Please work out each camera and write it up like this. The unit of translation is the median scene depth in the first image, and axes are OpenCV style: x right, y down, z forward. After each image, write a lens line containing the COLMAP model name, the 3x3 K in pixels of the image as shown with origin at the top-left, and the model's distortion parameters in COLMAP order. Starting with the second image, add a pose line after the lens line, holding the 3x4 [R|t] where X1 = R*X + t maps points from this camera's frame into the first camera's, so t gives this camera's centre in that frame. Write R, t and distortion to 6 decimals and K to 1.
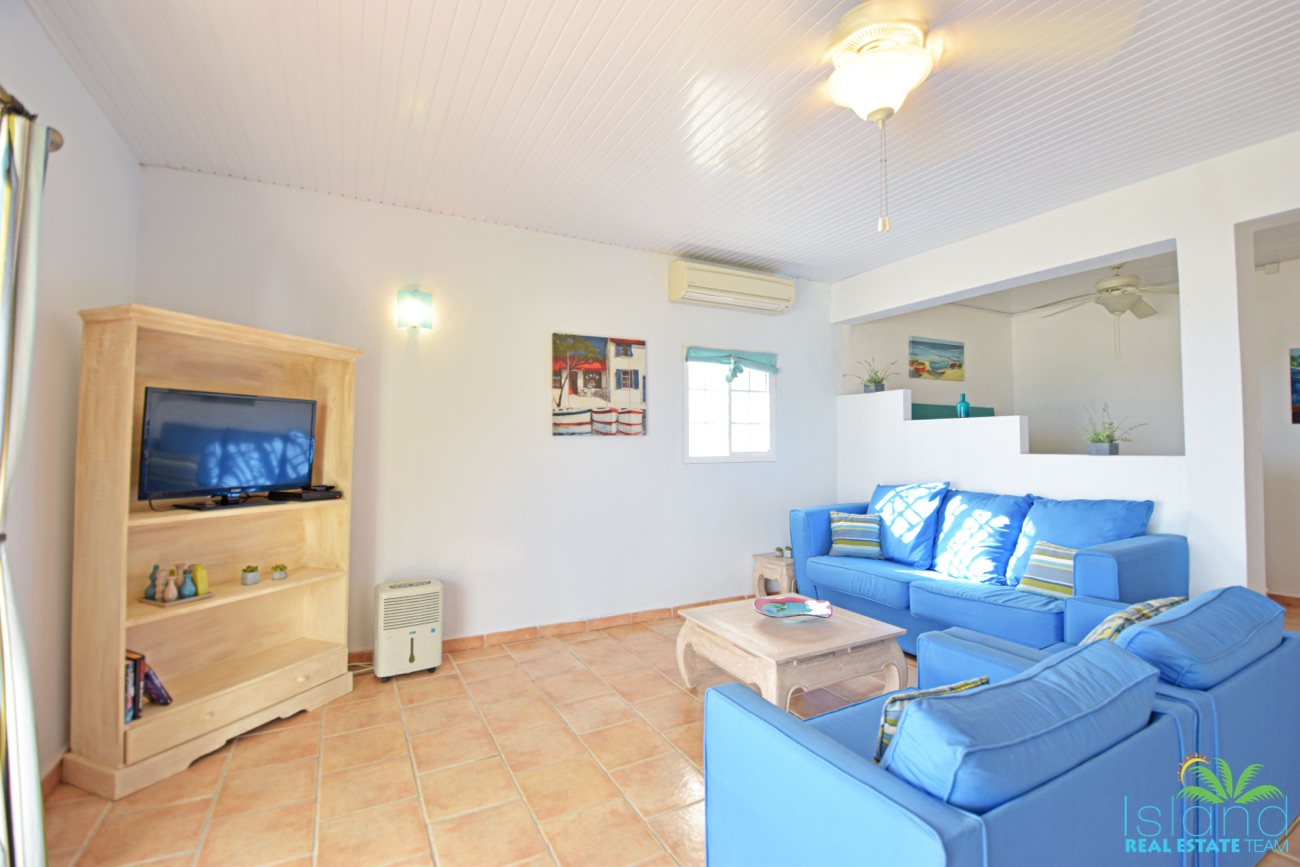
lens RADIAL K [[588.3, 0, 650.0], [0, 588.3, 433.5], [0, 0, 1]] dist [-0.002307, -0.000637]
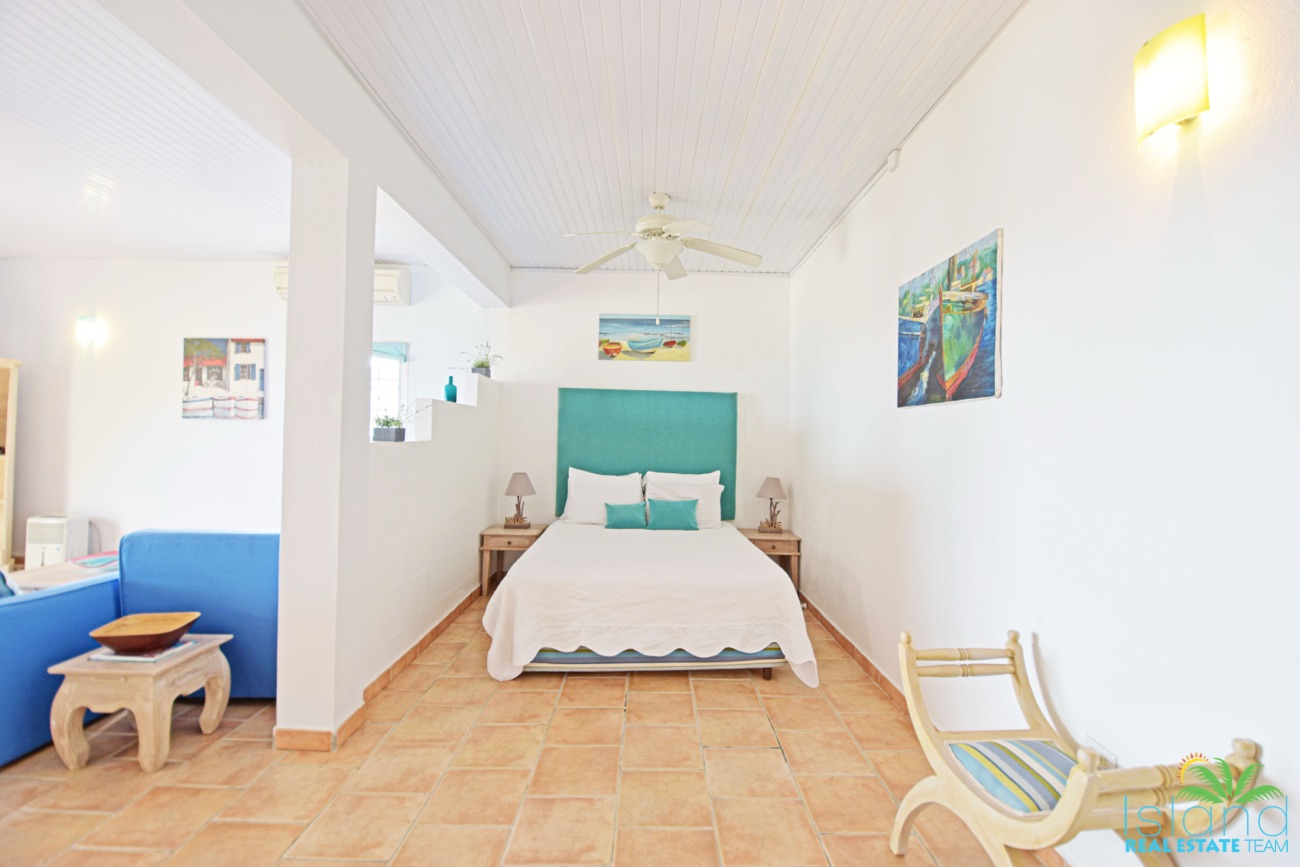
lens RADIAL K [[588.3, 0, 650.0], [0, 588.3, 433.5], [0, 0, 1]] dist [-0.002307, -0.000637]
pose [[0.886788, 0.016719, -0.461873, 1.266357], [-0.013274, 0.999855, 0.010707, 0.008940], [0.461985, -0.003364, 0.886881, 0.328241]]
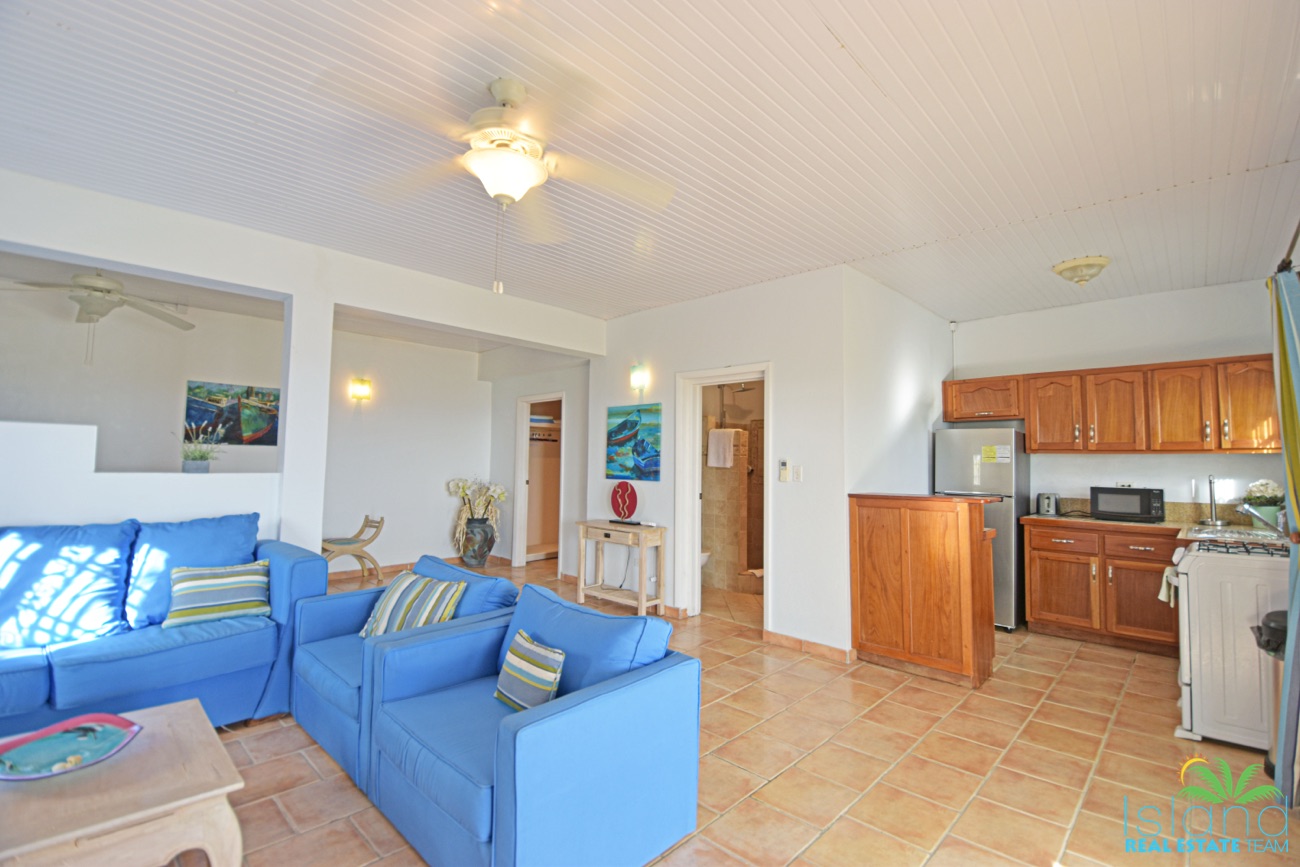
lens RADIAL K [[588.3, 0, 650.0], [0, 588.3, 433.5], [0, 0, 1]] dist [-0.002307, -0.000637]
pose [[-0.314915, 0.045768, 0.948016, -0.373576], [-0.041815, 0.997198, -0.062033, -0.000245], [-0.948198, -0.059176, -0.312119, 0.494155]]
